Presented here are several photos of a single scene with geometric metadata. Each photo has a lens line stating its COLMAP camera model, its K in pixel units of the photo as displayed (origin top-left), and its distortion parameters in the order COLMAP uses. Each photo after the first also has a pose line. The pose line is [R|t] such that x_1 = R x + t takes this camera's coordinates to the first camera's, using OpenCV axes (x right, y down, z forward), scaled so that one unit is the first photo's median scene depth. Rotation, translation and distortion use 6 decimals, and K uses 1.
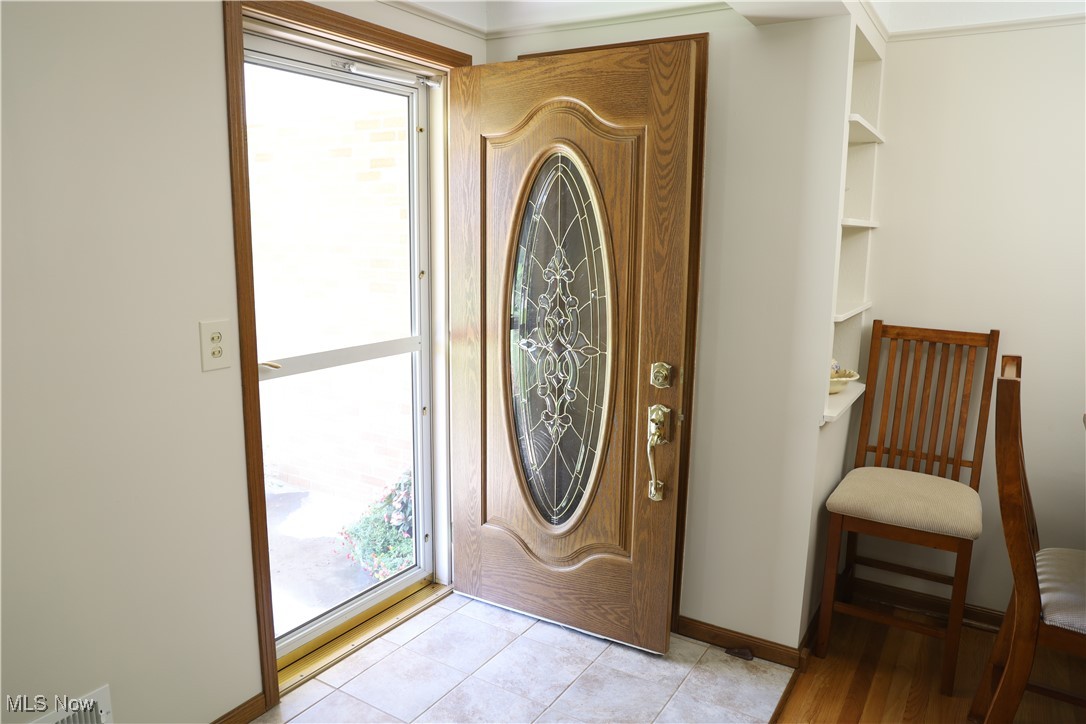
lens RADIAL K [[747.7, 0, 546.7], [0, 747.7, 362.6], [0, 0, 1]] dist [-0.089131, 0.065167]
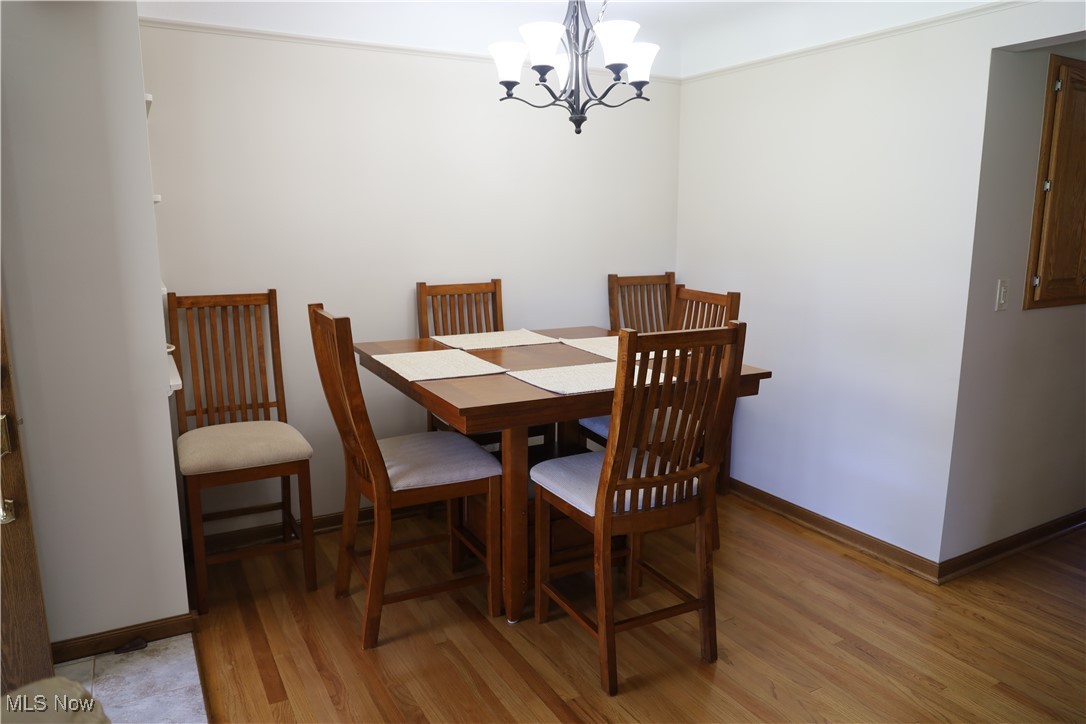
lens RADIAL K [[747.7, 0, 535.8], [0, 747.7, 360.5], [0, 0, 1]] dist [-0.089131, 0.065167]
pose [[0.490835, -0.177826, 0.852912, -0.229980], [0.159502, 0.980745, 0.112688, 0.002480], [-0.856528, 0.080730, 0.509748, 0.025546]]
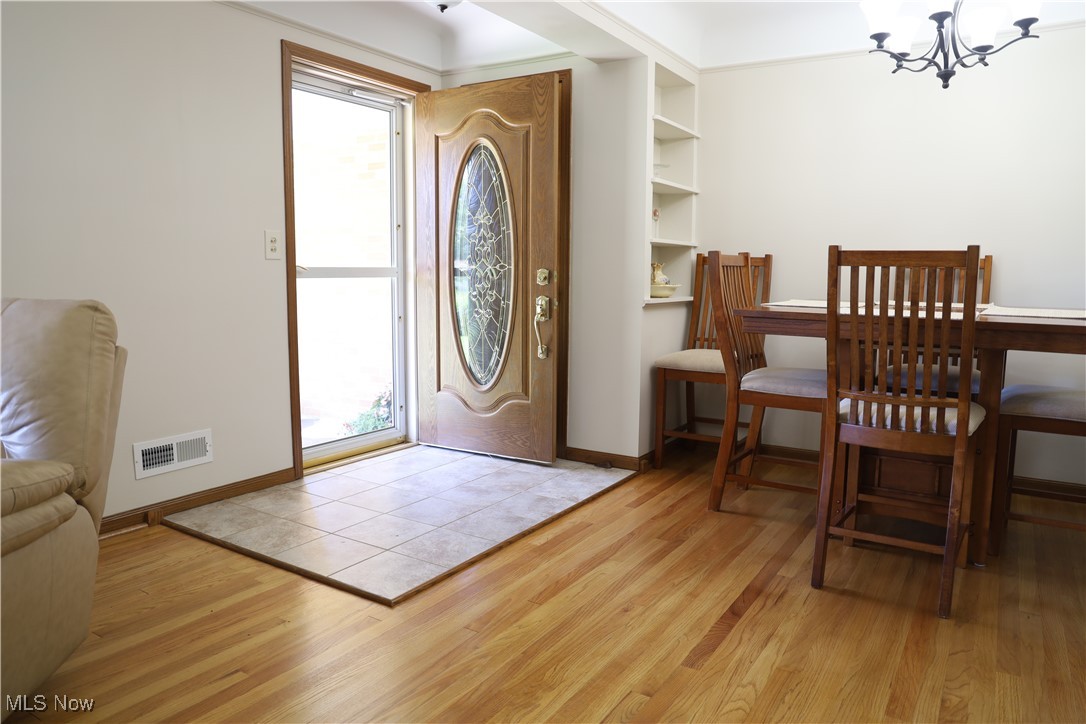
lens RADIAL K [[747.7, 0, 548.8], [0, 747.7, 360.6], [0, 0, 1]] dist [-0.089131, 0.065167]
pose [[0.999976, -0.006312, -0.002856, 0.158514], [0.006141, 0.998379, -0.056579, 0.269929], [0.003209, 0.056560, 0.998394, -0.559299]]
